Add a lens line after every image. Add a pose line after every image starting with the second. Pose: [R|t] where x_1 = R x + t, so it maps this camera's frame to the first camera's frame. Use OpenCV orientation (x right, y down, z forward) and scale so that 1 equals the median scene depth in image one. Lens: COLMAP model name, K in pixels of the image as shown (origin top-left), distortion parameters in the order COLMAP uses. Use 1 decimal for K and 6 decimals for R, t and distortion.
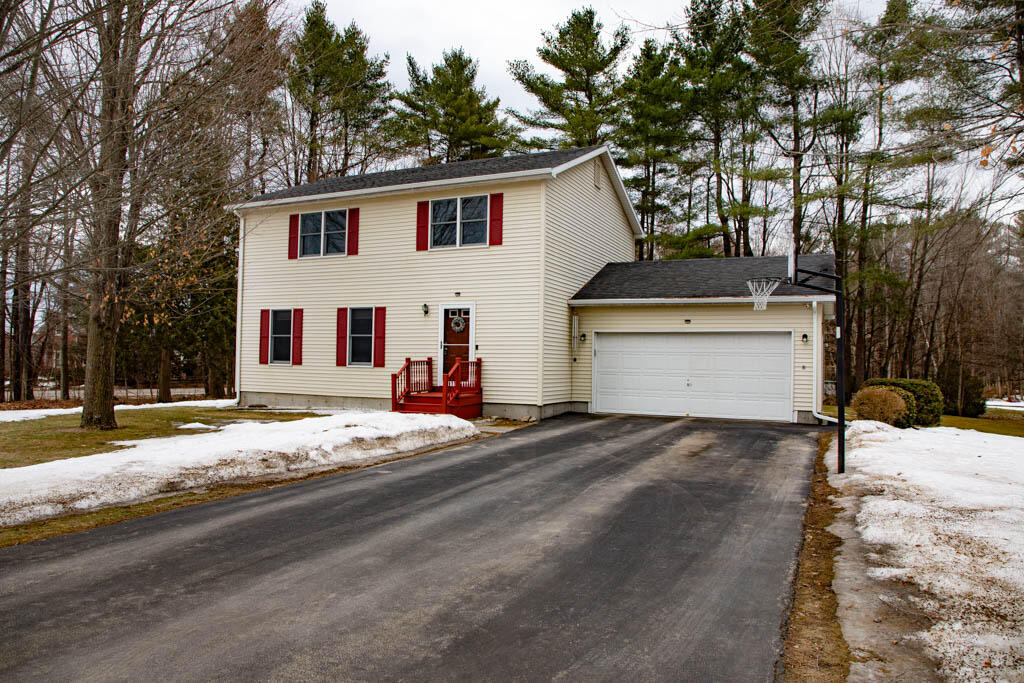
lens RADIAL K [[693.7, 0, 508.0], [0, 693.7, 348.2], [0, 0, 1]] dist [-0.048230, 0.013765]
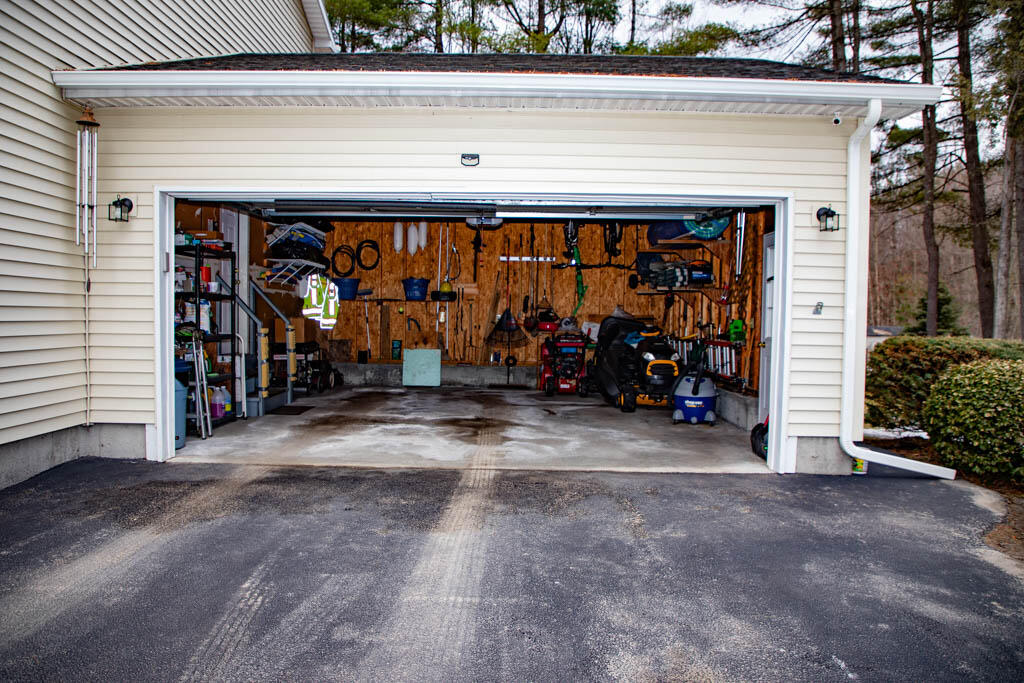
lens RADIAL K [[693.7, 0, 506.0], [0, 693.7, 344.9], [0, 0, 1]] dist [-0.048230, 0.013765]
pose [[0.910217, -0.020118, 0.413643, 0.136251], [-0.008424, 0.997713, 0.067061, 0.021143], [-0.414046, -0.064524, 0.907966, 0.663651]]
